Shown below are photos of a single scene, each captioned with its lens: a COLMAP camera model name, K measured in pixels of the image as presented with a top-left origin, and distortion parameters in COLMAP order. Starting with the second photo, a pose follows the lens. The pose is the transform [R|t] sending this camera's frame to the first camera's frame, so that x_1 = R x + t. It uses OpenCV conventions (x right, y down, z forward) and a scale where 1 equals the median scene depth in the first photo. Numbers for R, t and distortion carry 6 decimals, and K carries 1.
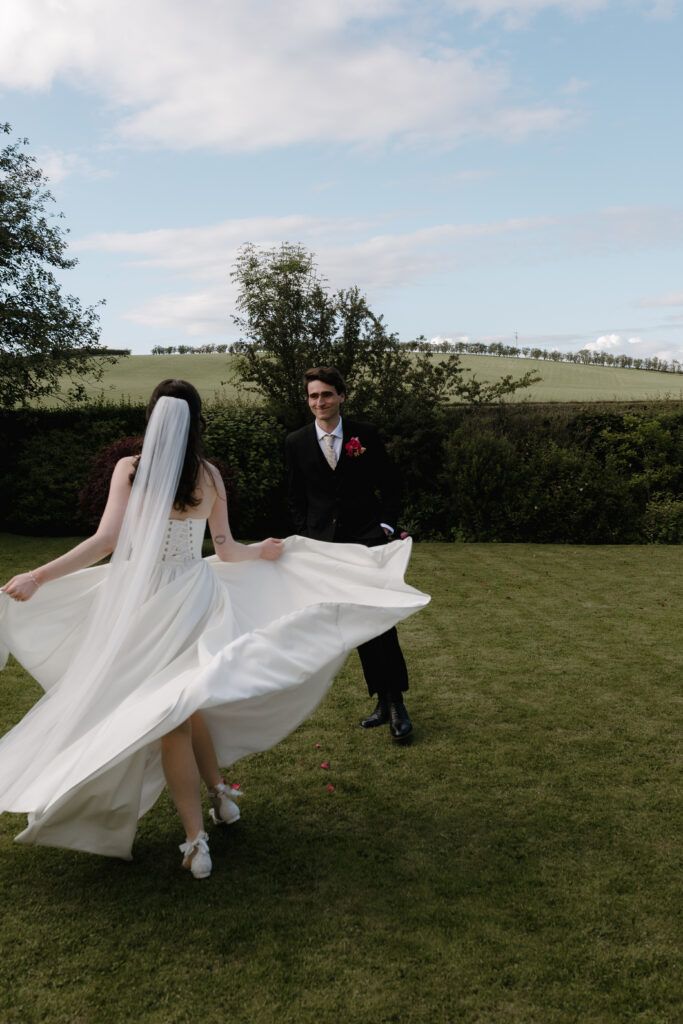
lens RADIAL K [[723.8, 0, 343.0], [0, 723.8, 507.0], [0, 0, 1]] dist [-0.003897, 0.002951]
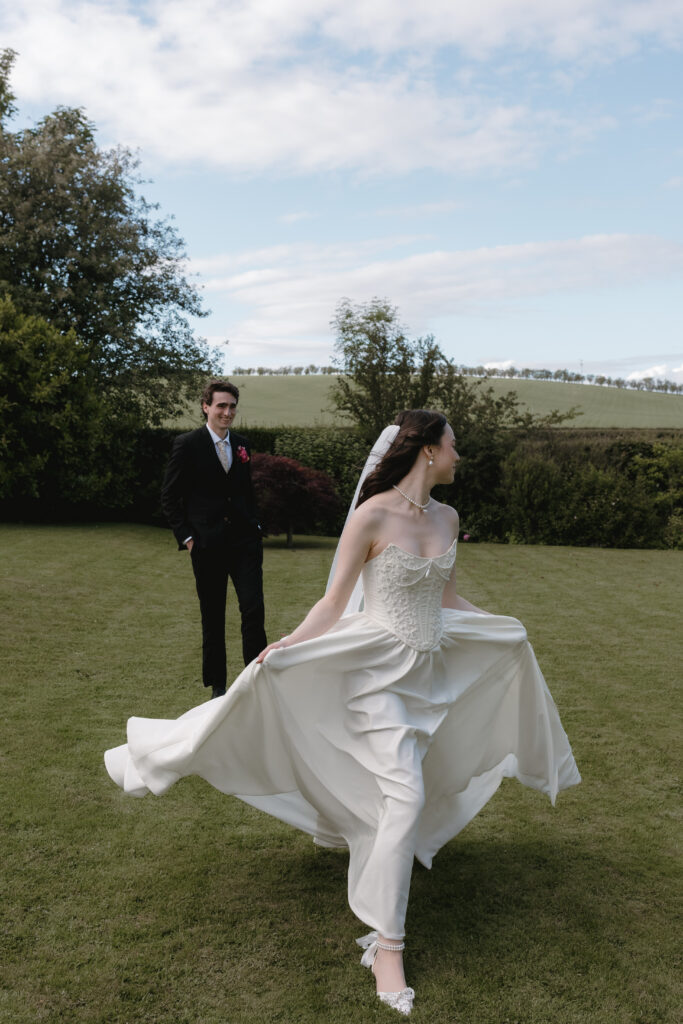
lens RADIAL K [[801.8, 0, 361.2], [0, 801.8, 508.3], [0, 0, 1]] dist [0.002173, -0.001245]
pose [[0.998369, 0.025646, -0.050998, -0.025473], [-0.027254, 0.999144, -0.031106, 0.035264], [0.050157, 0.032445, 0.998214, -0.354203]]
